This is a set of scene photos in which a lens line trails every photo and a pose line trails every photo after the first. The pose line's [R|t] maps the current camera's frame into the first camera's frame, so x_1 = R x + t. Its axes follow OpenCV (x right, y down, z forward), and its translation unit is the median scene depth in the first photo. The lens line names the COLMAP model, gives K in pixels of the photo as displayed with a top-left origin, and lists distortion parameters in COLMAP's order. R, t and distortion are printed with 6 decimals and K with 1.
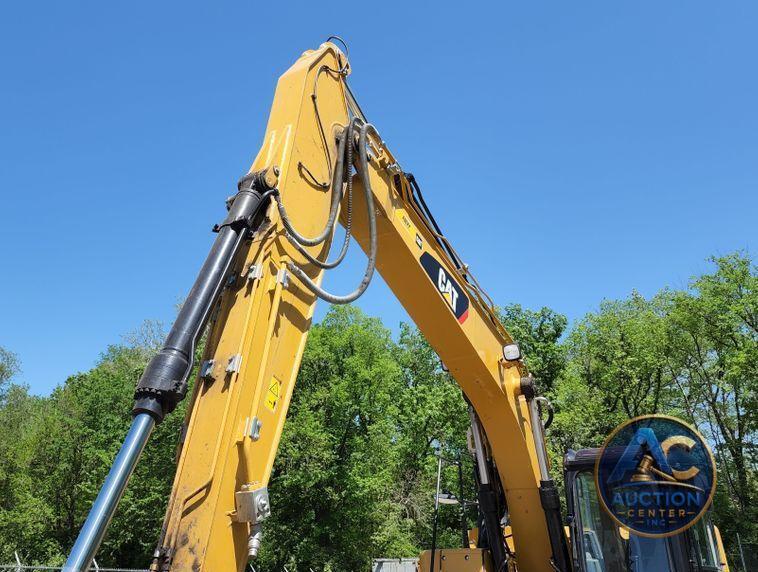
lens RADIAL K [[579.6, 0, 379.0], [0, 579.6, 286.0], [0, 0, 1]] dist [0.004756, -0.003831]
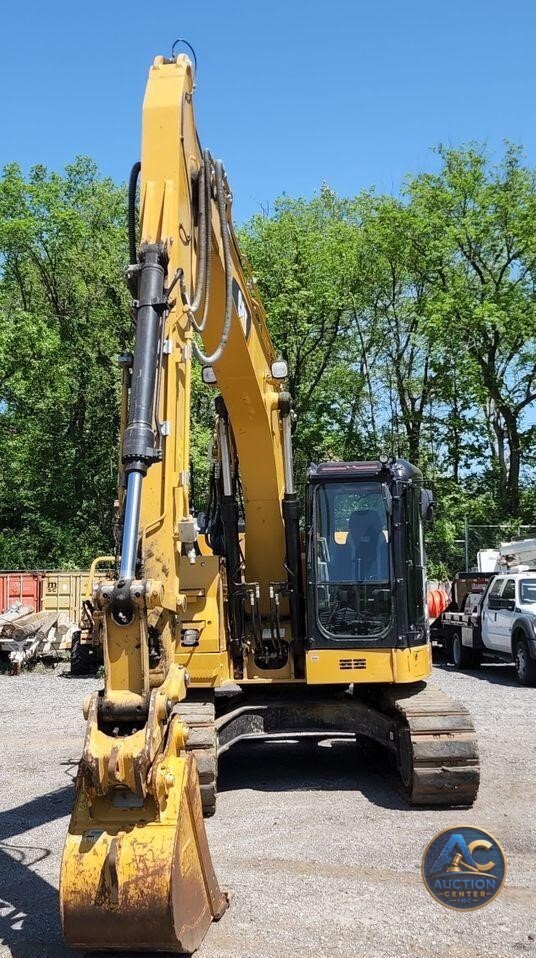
lens RADIAL K [[1150.1, 0, 268.0], [0, 1150.1, 479.0], [0, 0, 1]] dist [0.174662, 0.001073]
pose [[0.907783, 0.001199, 0.419437, -0.161632], [-0.146919, 0.937552, 0.315296, -0.086577], [-0.392866, -0.347844, 0.851270, -0.188629]]
